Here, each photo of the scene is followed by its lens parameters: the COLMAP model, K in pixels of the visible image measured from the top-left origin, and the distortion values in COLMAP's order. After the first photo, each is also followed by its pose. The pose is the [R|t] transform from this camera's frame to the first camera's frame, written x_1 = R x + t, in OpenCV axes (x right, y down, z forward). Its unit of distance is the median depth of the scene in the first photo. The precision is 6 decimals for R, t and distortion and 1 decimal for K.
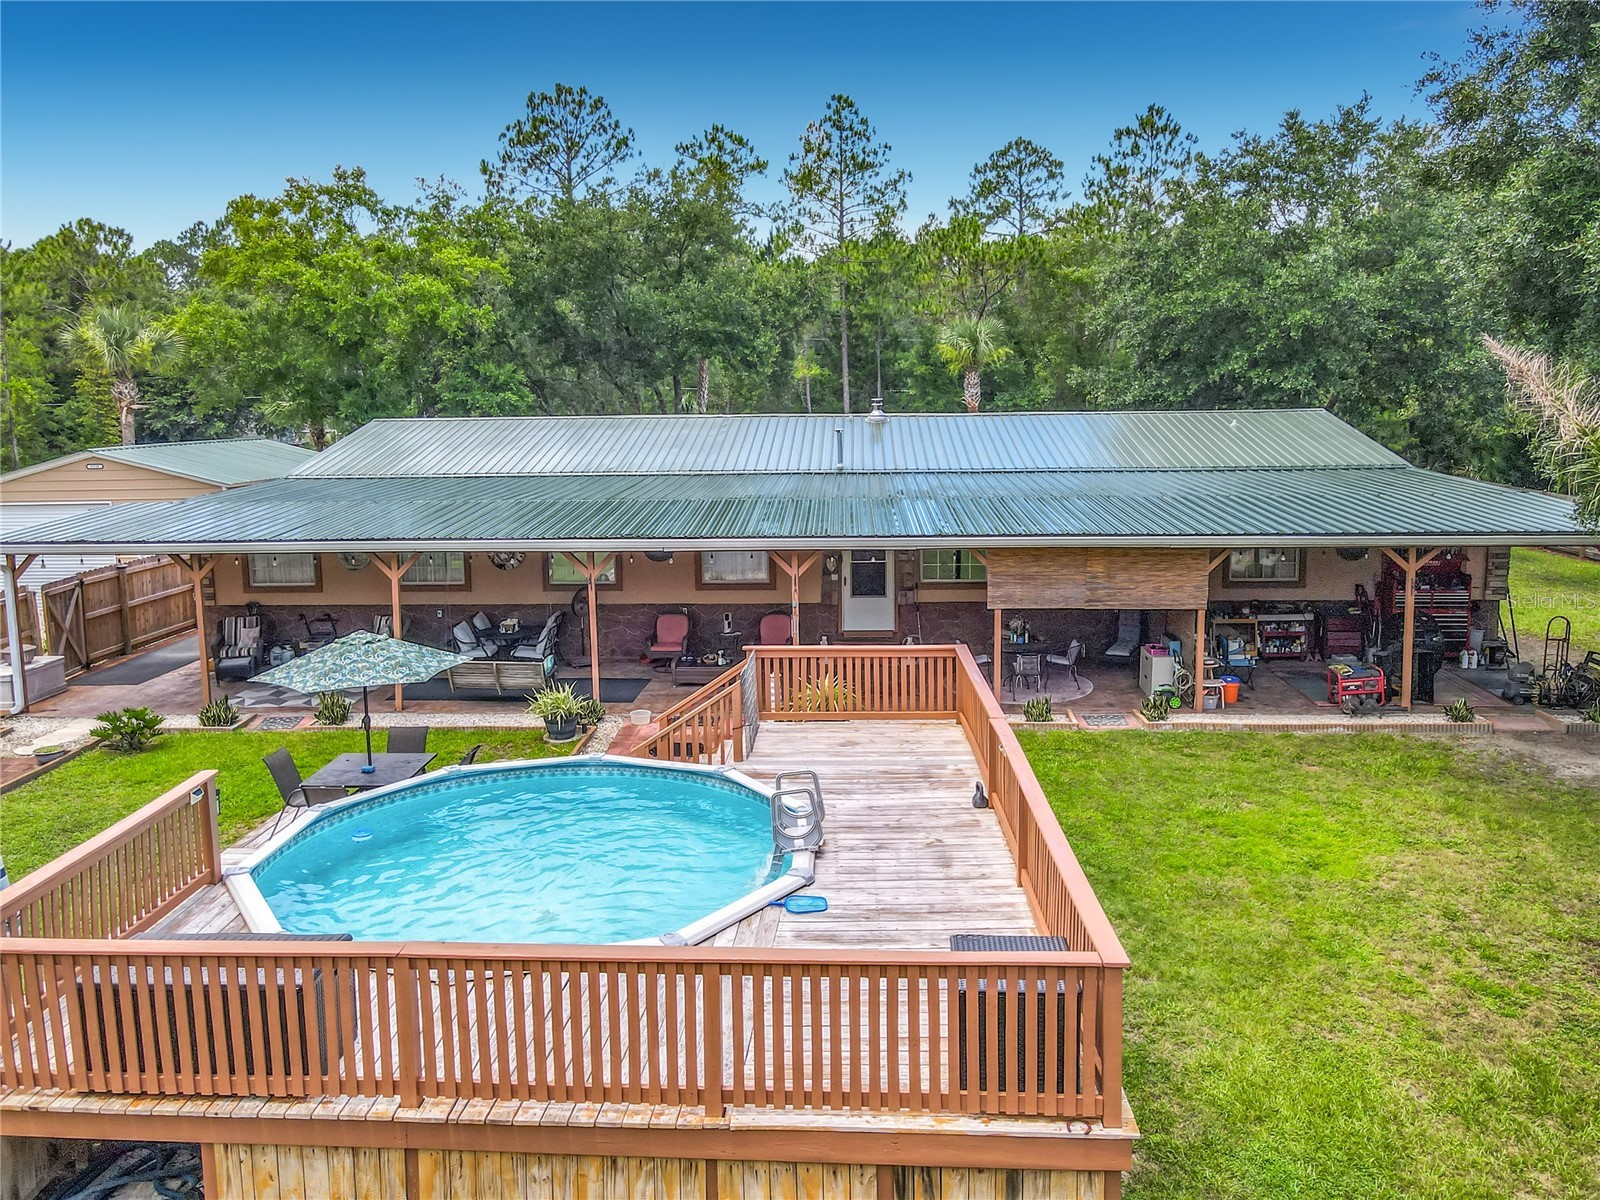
lens RADIAL K [[1150.5, 0, 790.1], [0, 1150.5, 580.6], [0, 0, 1]] dist [0.004643, 0.031107]
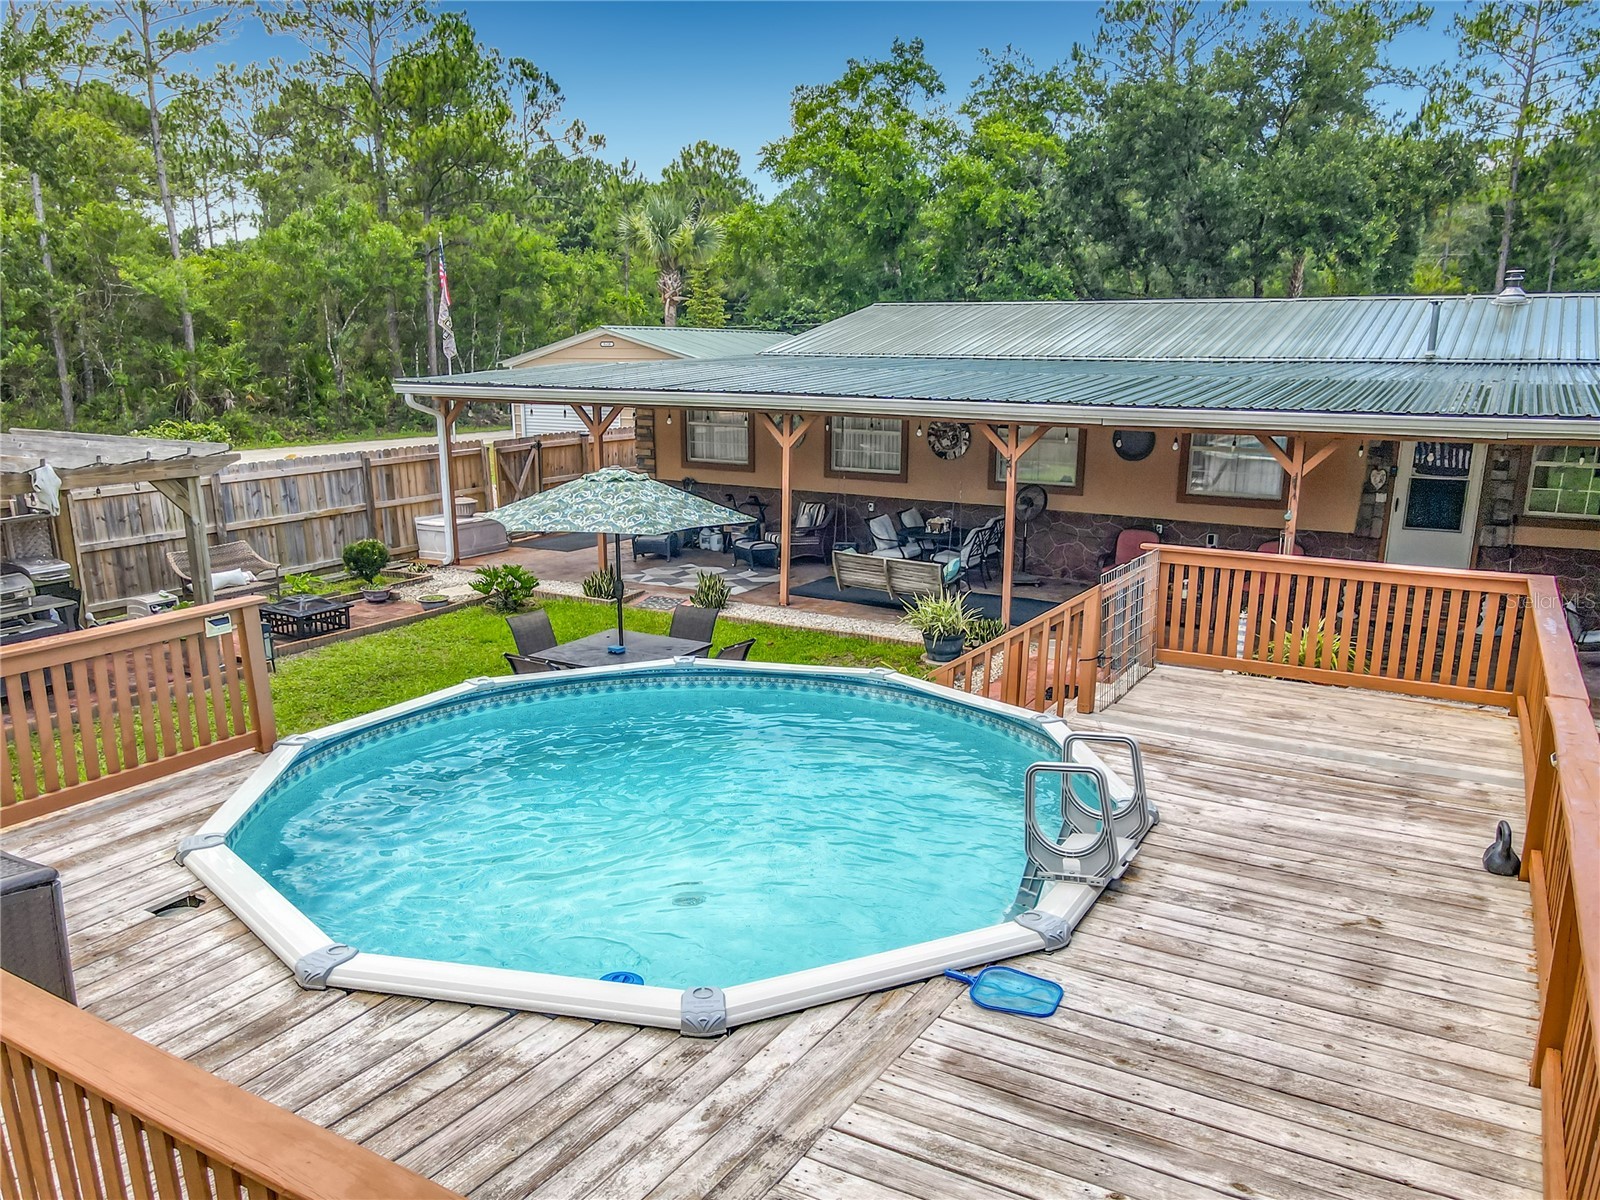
lens RADIAL K [[1150.5, 0, 833.5], [0, 1150.5, 665.8], [0, 0, 1]] dist [0.004643, 0.031107]
pose [[0.893403, 0.138979, -0.427219, 0.053364], [-0.090039, 0.987044, 0.132807, 0.033839], [0.440141, -0.080184, 0.894341, 0.213186]]
